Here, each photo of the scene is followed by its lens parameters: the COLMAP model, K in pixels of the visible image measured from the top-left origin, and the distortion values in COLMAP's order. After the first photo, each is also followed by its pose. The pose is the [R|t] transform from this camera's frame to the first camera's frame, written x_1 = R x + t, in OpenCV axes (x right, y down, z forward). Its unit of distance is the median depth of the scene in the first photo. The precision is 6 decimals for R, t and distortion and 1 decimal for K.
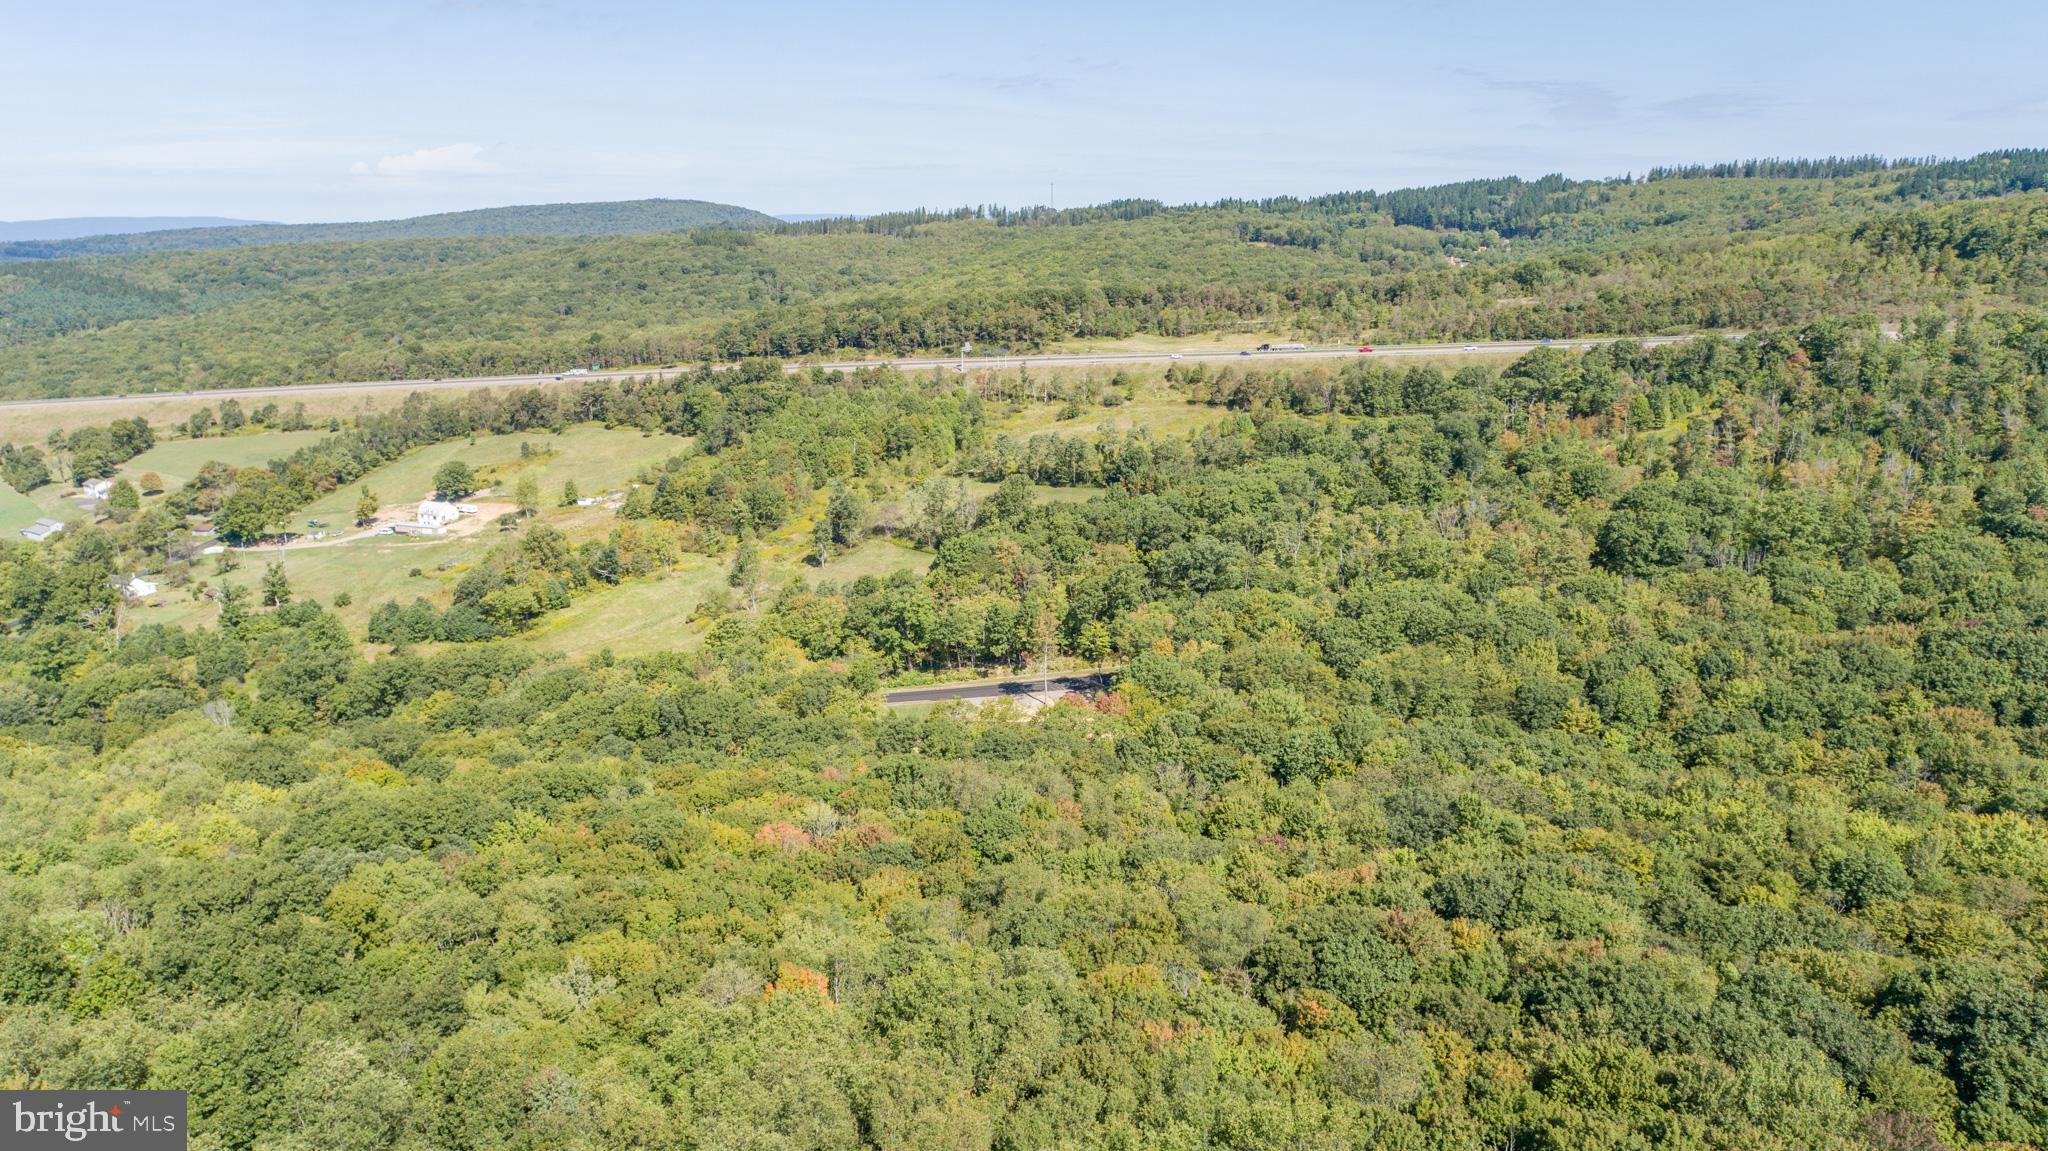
lens RADIAL K [[1384.6, 0, 1022.3], [0, 1384.6, 569.8], [0, 0, 1]] dist [-0.016773, 0.012055]
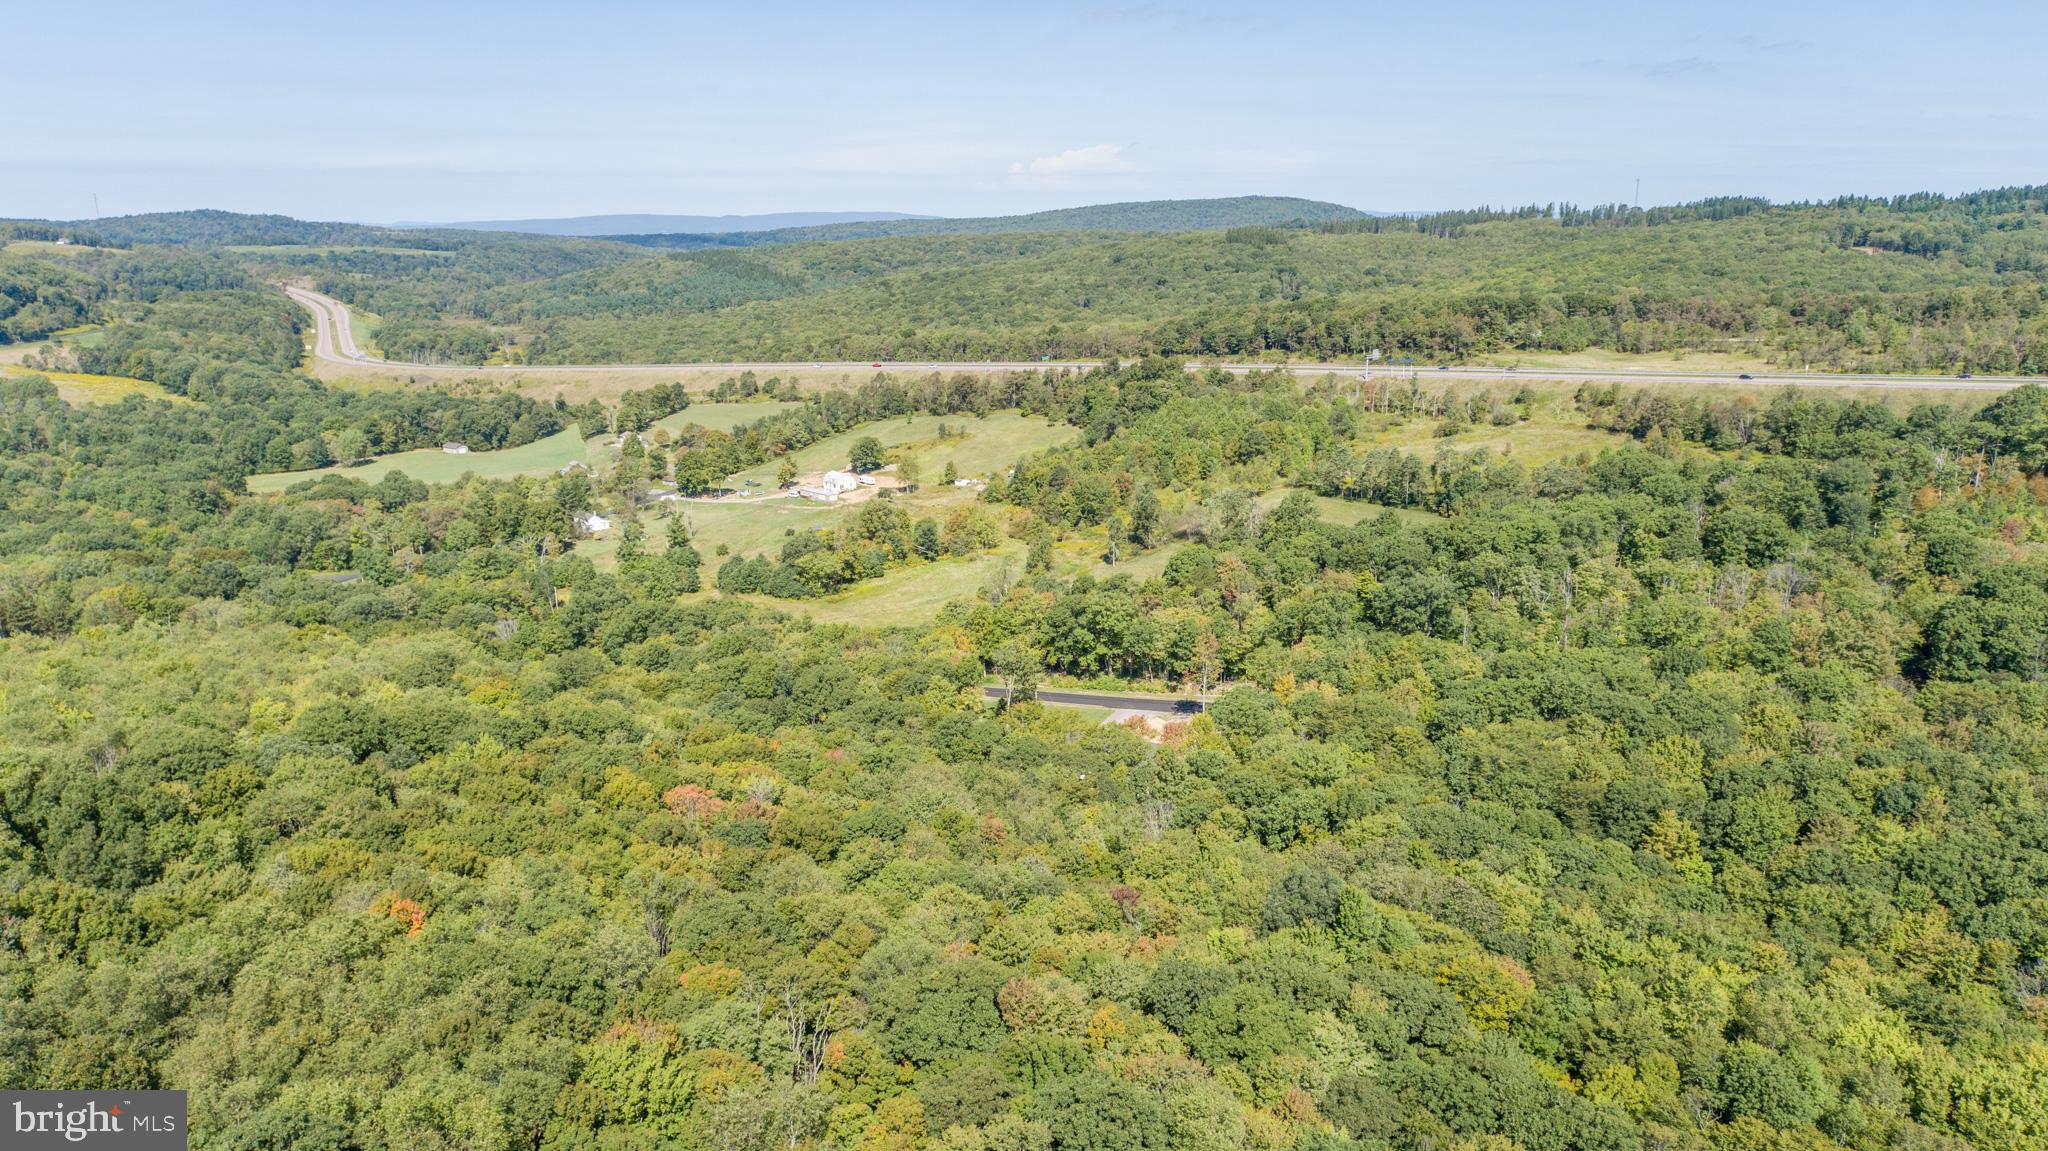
lens RADIAL K [[1384.6, 0, 1022.3], [0, 1384.6, 569.8], [0, 0, 1]] dist [-0.016773, 0.012055]
pose [[0.909629, 0.105276, -0.401861, 0.135435], [-0.104357, 0.994244, 0.024248, -0.010806], [0.402100, 0.019880, 0.915380, 0.031718]]
